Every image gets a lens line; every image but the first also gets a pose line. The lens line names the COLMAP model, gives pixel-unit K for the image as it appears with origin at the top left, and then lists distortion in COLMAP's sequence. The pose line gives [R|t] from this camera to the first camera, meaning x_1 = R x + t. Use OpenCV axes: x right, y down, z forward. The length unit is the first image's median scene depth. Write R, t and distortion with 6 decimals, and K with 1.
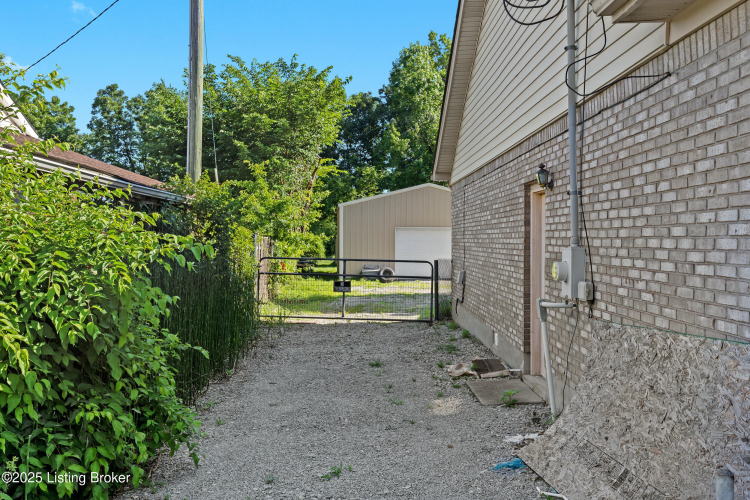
lens RADIAL K [[707.9, 0, 371.5], [0, 707.9, 240.7], [0, 0, 1]] dist [0.002493, 0.006942]
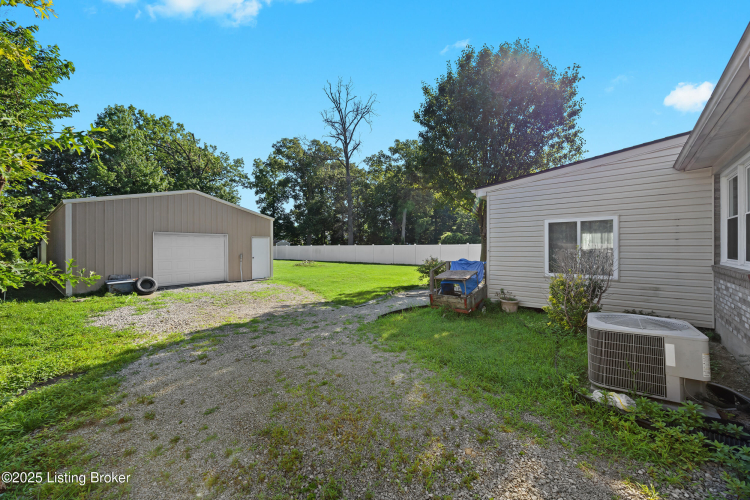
lens RADIAL K [[287.5, 0, 375.0], [0, 287.5, 250.0], [0, 0, 1]] dist [0.000680, 0.000110]
pose [[0.675894, -0.007931, 0.736956, -0.019241], [-0.000474, 0.999937, 0.011196, -0.000652], [-0.736999, -0.007917, 0.675847, 0.246283]]
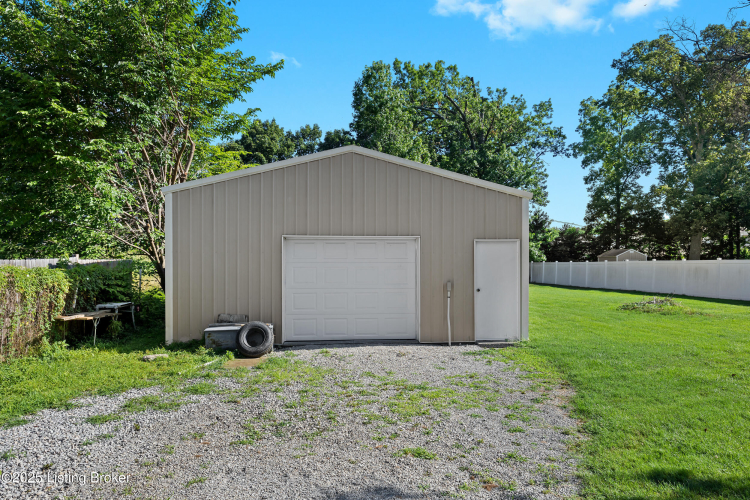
lens RADIAL K [[508.7, 0, 376.2], [0, 508.7, 267.3], [0, 0, 1]] dist [-0.000181, -0.001513]
pose [[0.999664, -0.002568, 0.025805, 0.040907], [0.002369, 0.999967, 0.007741, -0.000694], [-0.025824, -0.007677, 0.999637, 0.299347]]
